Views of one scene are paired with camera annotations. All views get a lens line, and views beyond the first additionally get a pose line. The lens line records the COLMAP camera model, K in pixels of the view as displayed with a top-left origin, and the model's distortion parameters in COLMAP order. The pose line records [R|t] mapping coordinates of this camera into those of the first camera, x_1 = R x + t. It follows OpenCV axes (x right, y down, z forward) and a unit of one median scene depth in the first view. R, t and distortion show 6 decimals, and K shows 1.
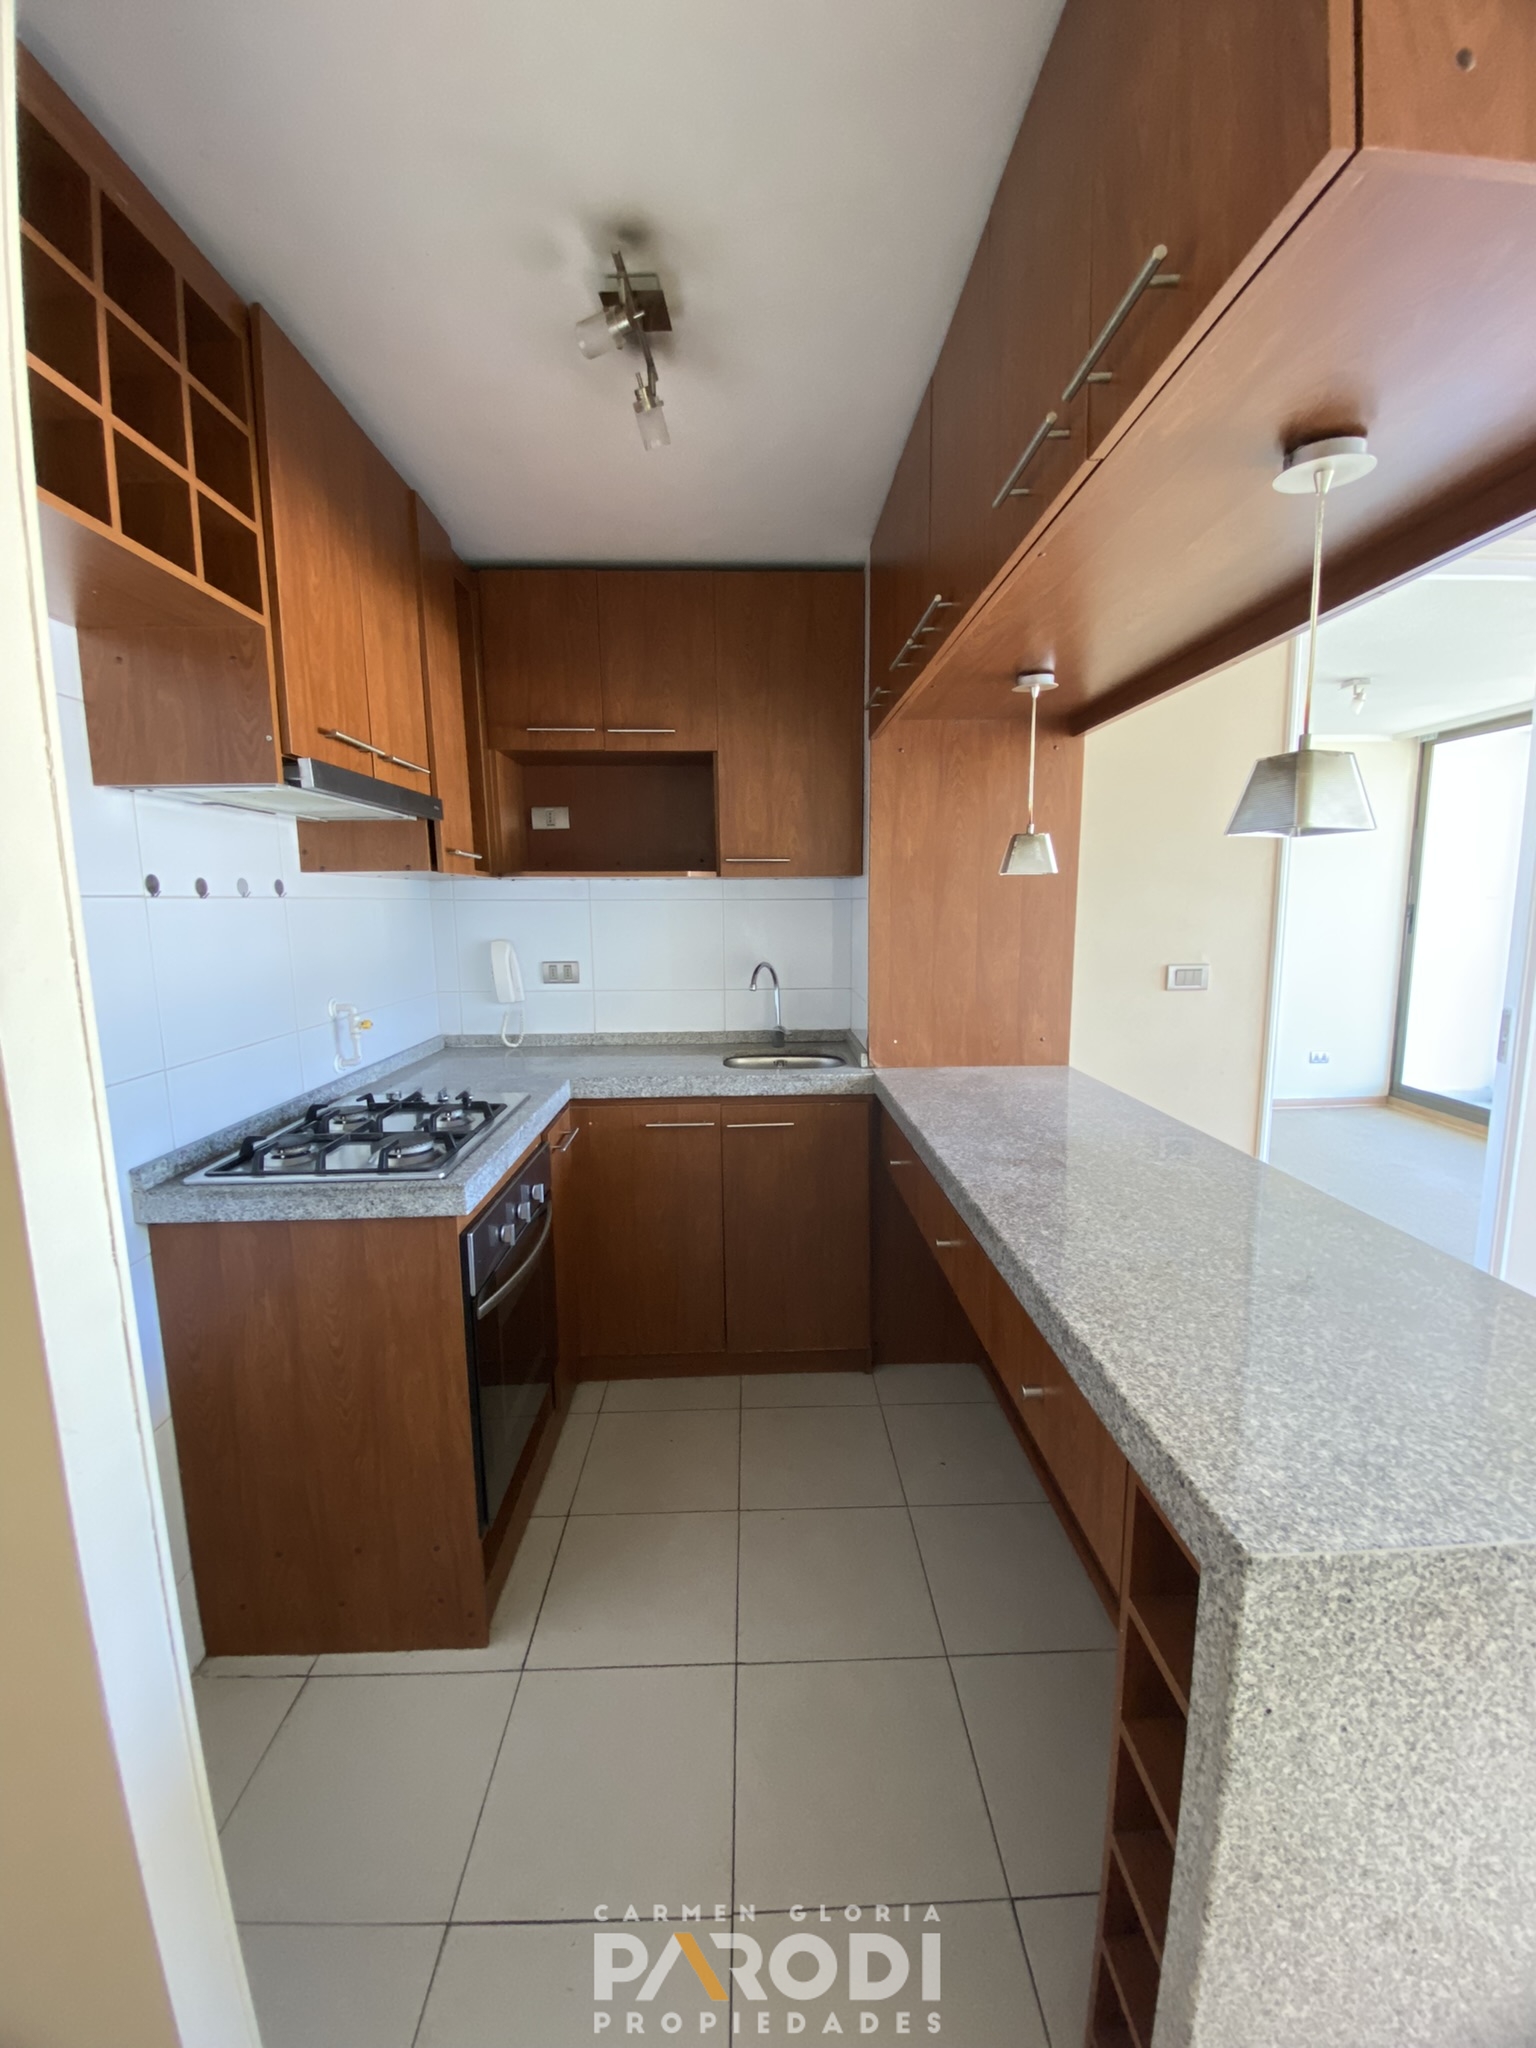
lens RADIAL K [[832.0, 0, 768.0], [0, 832.0, 1024.0], [0, 0, 1]] dist [0.044936, -0.029520]
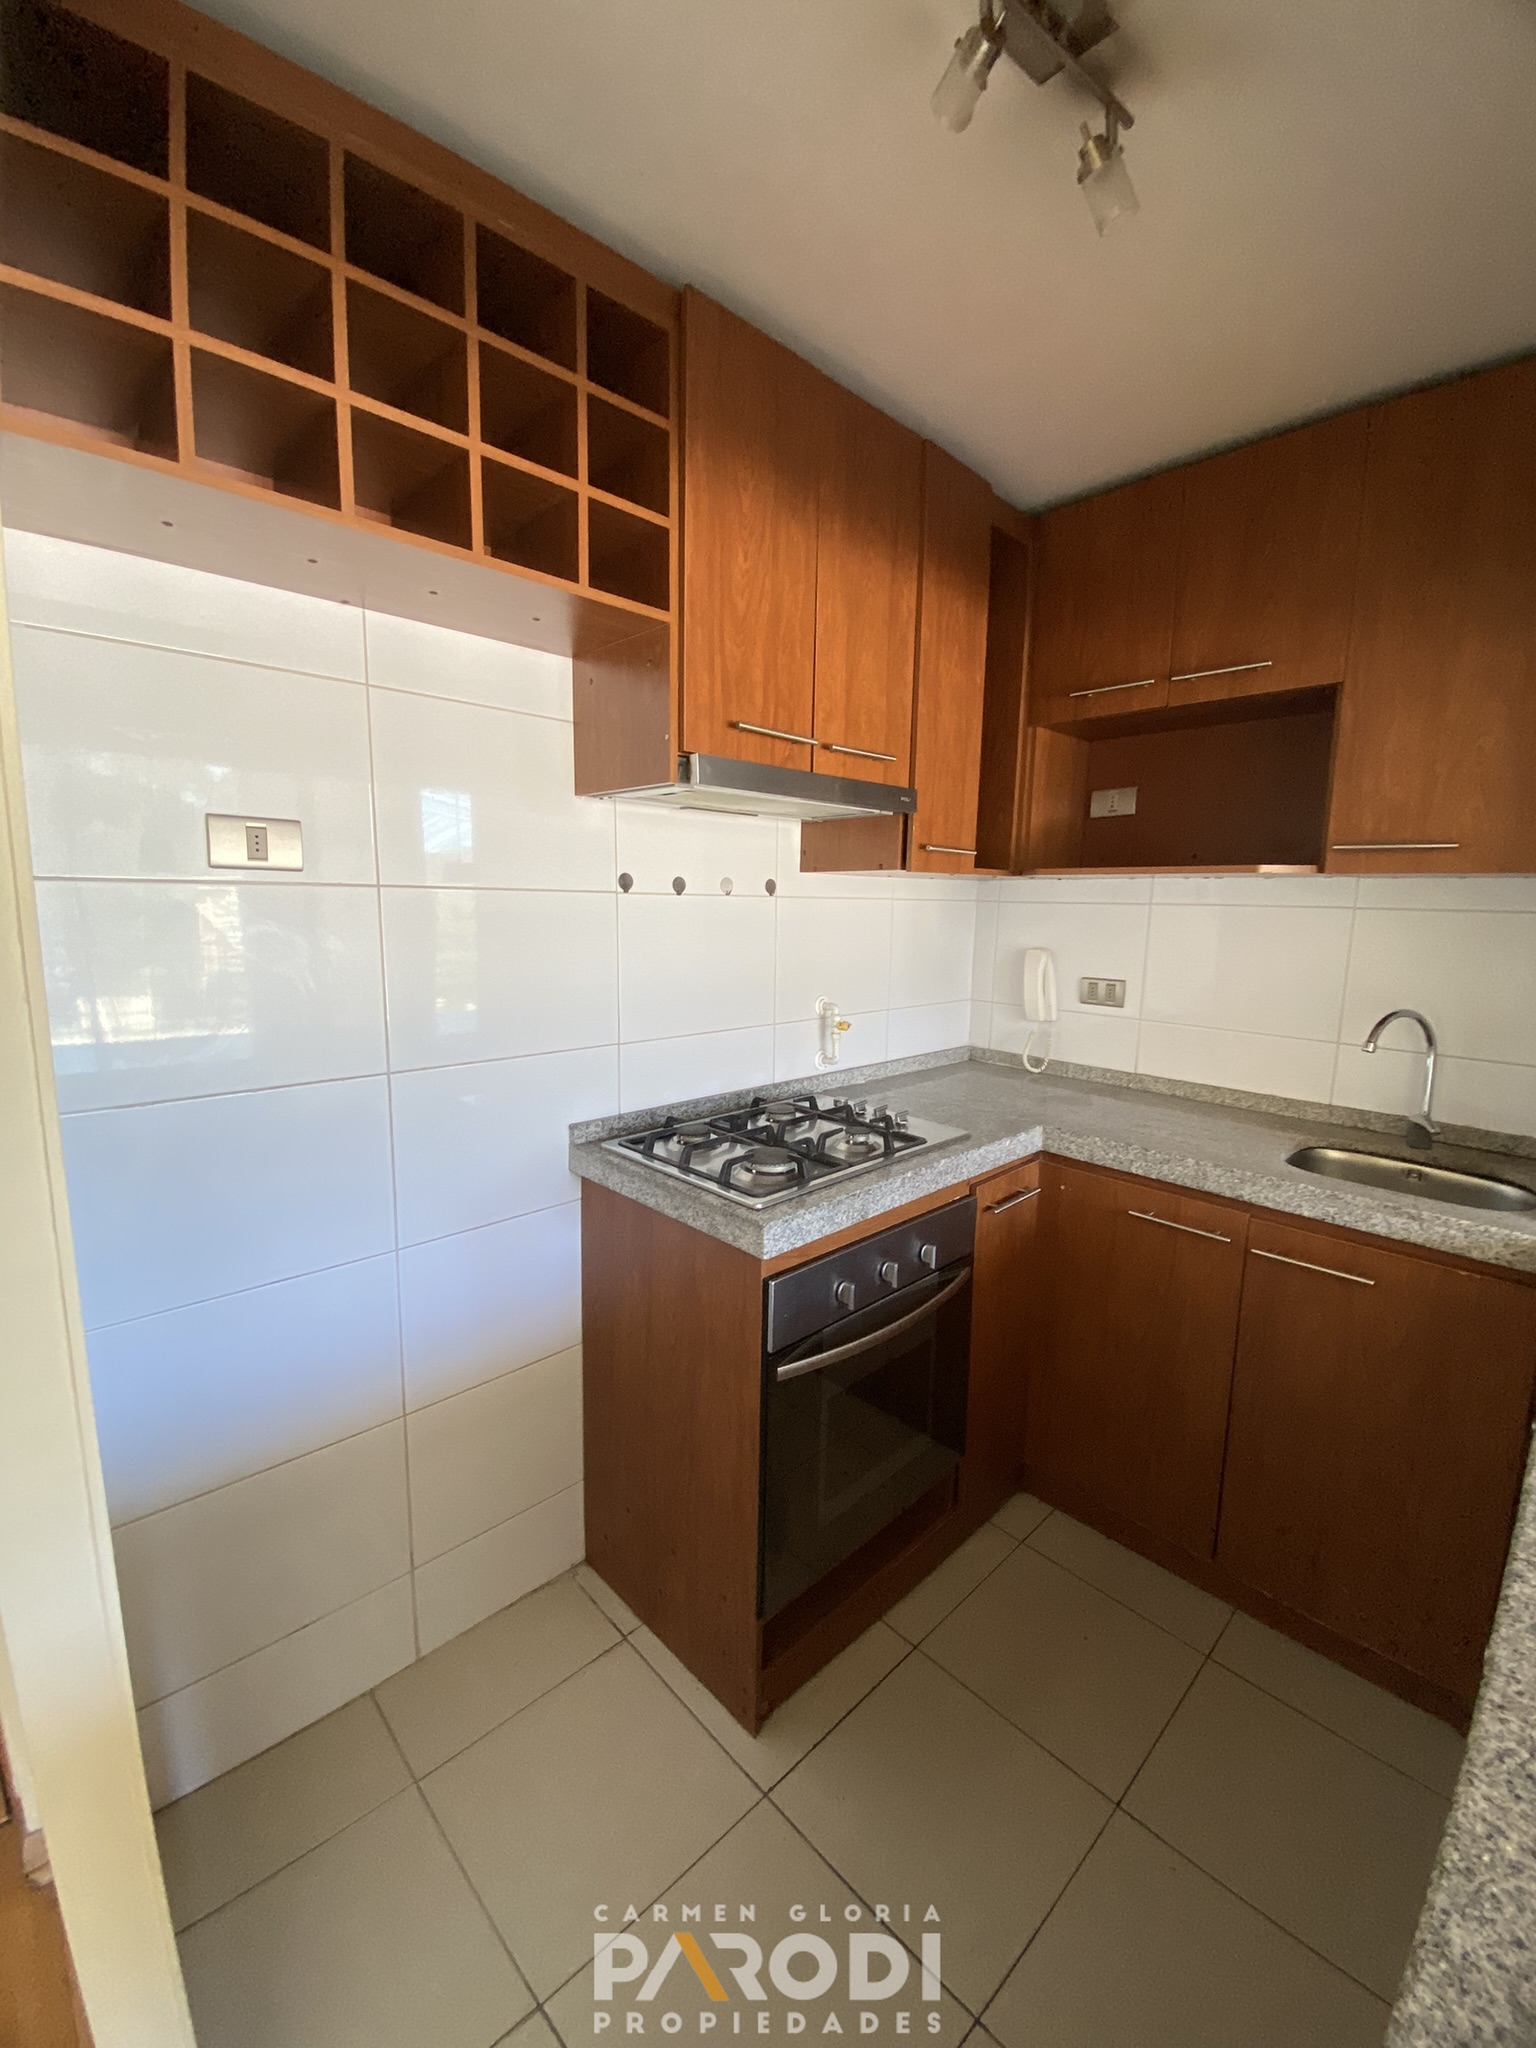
lens RADIAL K [[821.8, 0, 768.0], [0, 821.8, 1024.0], [0, 0, 1]] dist [0.062808, -0.048206]
pose [[0.673423, 0.134143, -0.726985, 0.209303], [-0.132842, 0.989350, 0.059499, -0.059984], [0.727223, 0.056506, 0.684071, 0.348033]]
